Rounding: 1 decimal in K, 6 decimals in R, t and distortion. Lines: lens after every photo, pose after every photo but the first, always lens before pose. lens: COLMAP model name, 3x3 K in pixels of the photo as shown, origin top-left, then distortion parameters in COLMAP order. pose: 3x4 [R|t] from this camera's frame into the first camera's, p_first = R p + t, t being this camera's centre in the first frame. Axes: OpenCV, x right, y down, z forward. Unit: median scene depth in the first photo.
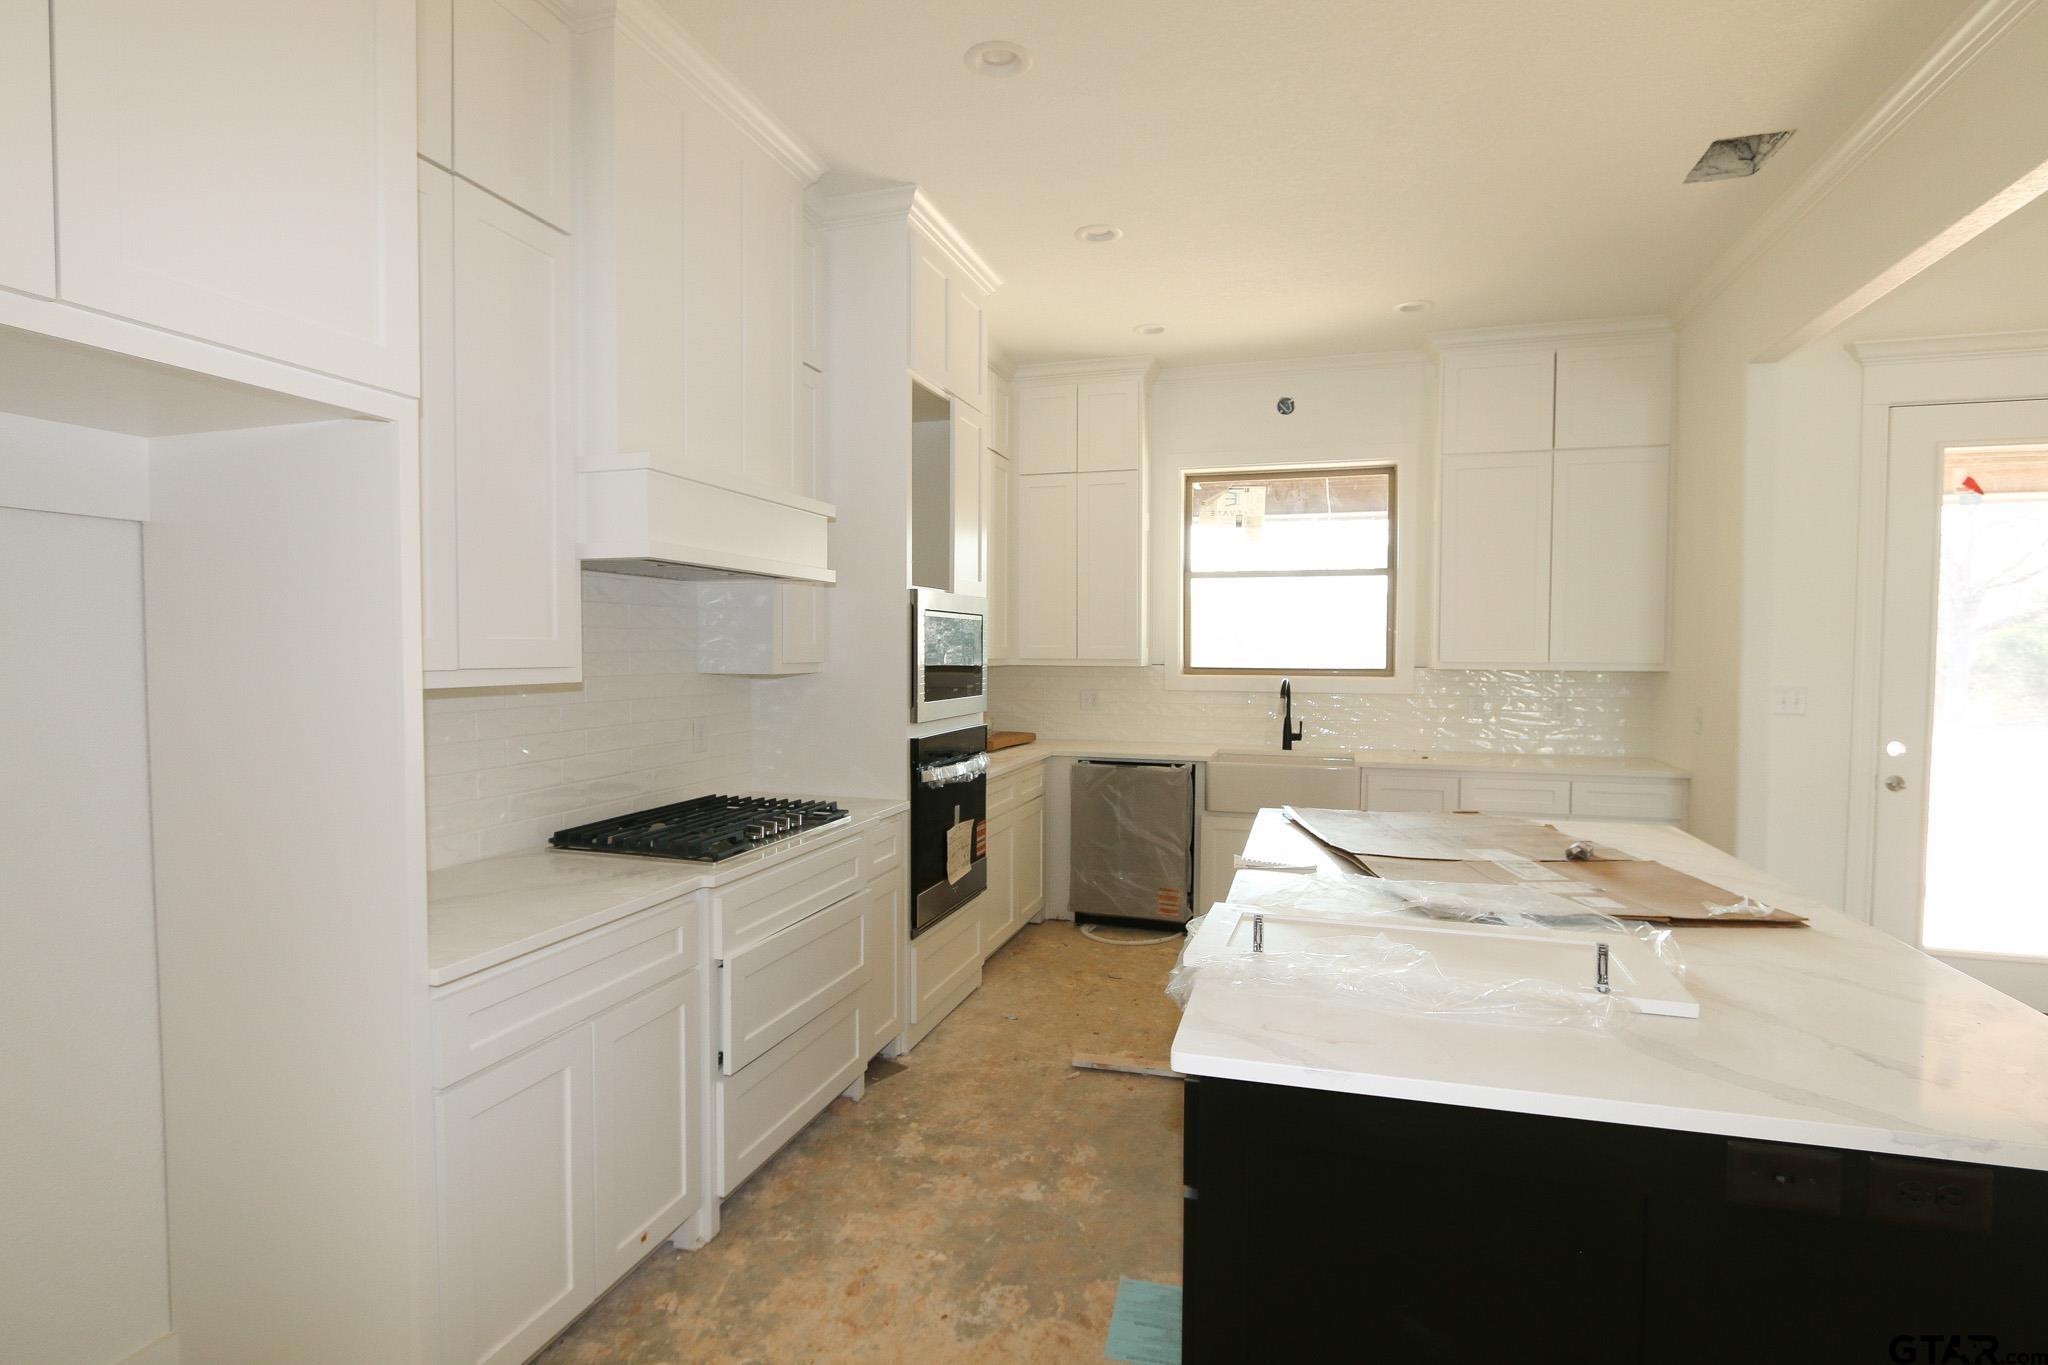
lens RADIAL K [[1020.0, 0, 1009.9], [0, 1020.0, 685.4], [0, 0, 1]] dist [-0.024345, 0.005749]
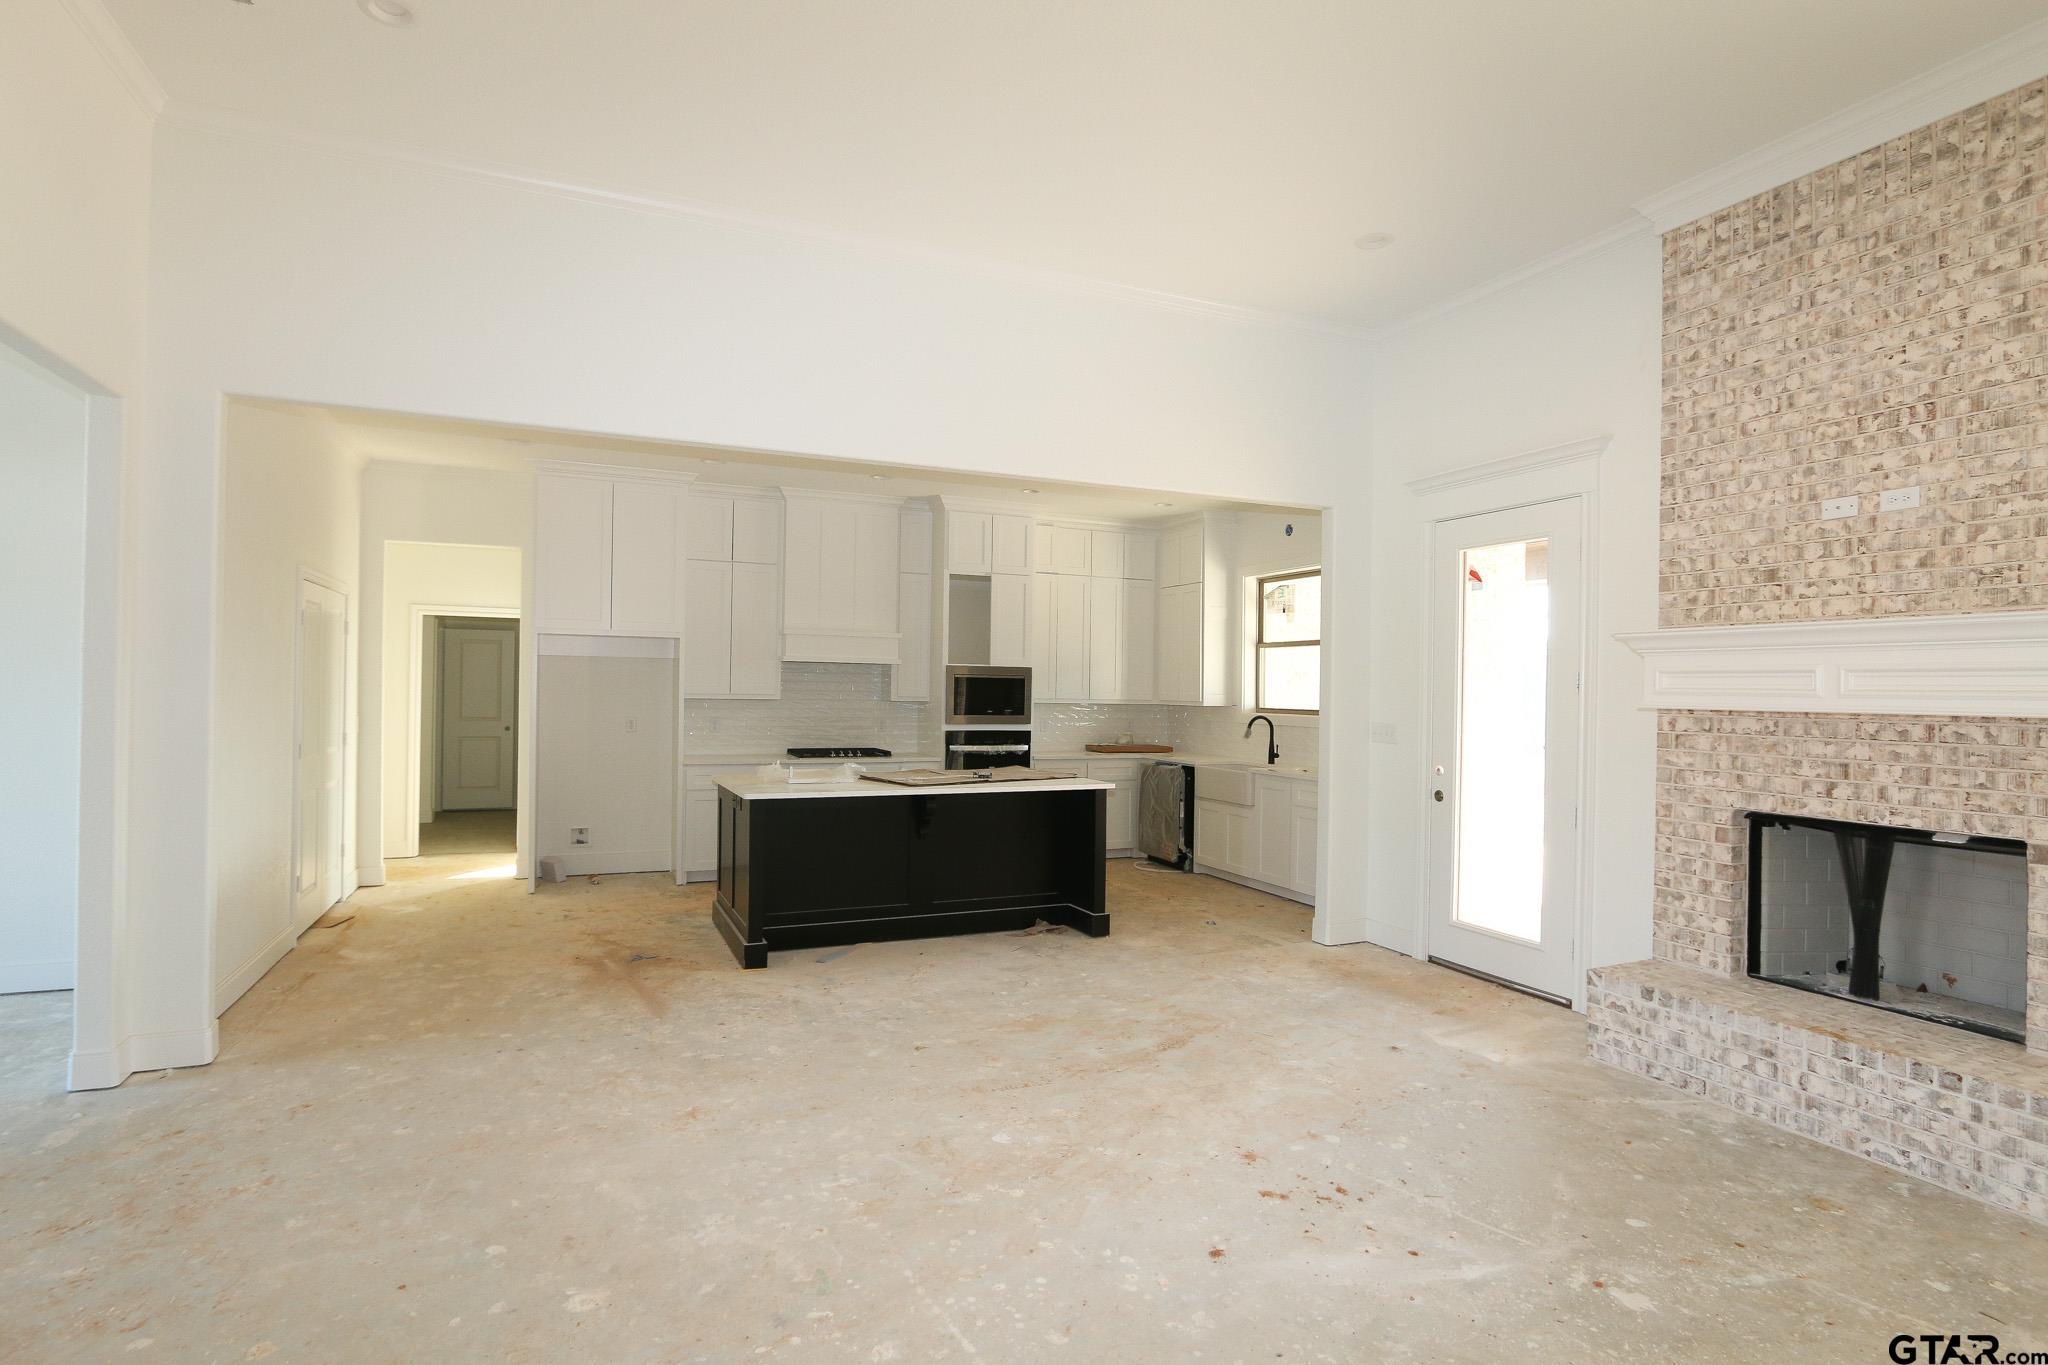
lens RADIAL K [[1020.0, 0, 1013.9], [0, 1020.0, 686.6], [0, 0, 1]] dist [-0.024345, 0.005749]
pose [[0.656012, 0.003255, -0.754743, 1.151735], [-0.039275, 0.998783, -0.029830, 0.010388], [0.753728, 0.049212, 0.655342, -0.258639]]
